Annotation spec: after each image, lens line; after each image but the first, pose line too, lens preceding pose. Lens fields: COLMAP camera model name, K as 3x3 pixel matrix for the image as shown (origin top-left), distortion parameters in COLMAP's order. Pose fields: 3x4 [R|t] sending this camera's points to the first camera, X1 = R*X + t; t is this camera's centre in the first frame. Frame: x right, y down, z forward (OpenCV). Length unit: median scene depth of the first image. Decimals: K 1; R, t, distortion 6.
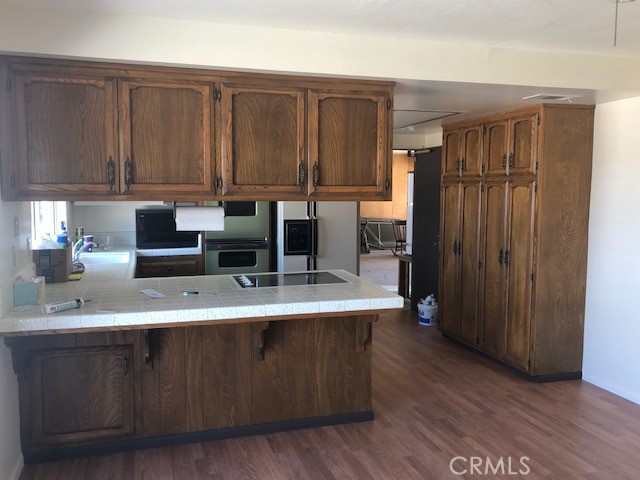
lens RADIAL K [[564.3, 0, 320.6], [0, 564.3, 240.4], [0, 0, 1]] dist [0.040123, -0.038589]
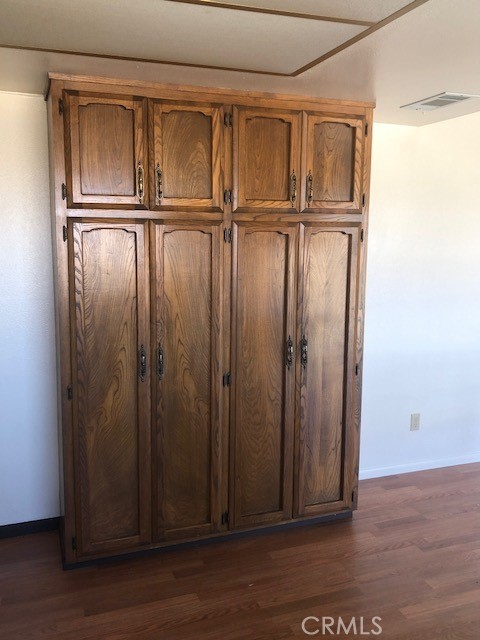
lens RADIAL K [[564.3, 0, 240.2], [0, 564.3, 316.2], [0, 0, 1]] dist [0.040123, -0.038589]
pose [[-0.041563, -0.147437, 0.988198, -0.251472], [0.085279, 0.984920, 0.150534, -0.102912], [-0.995490, 0.090529, -0.028363, 1.087504]]
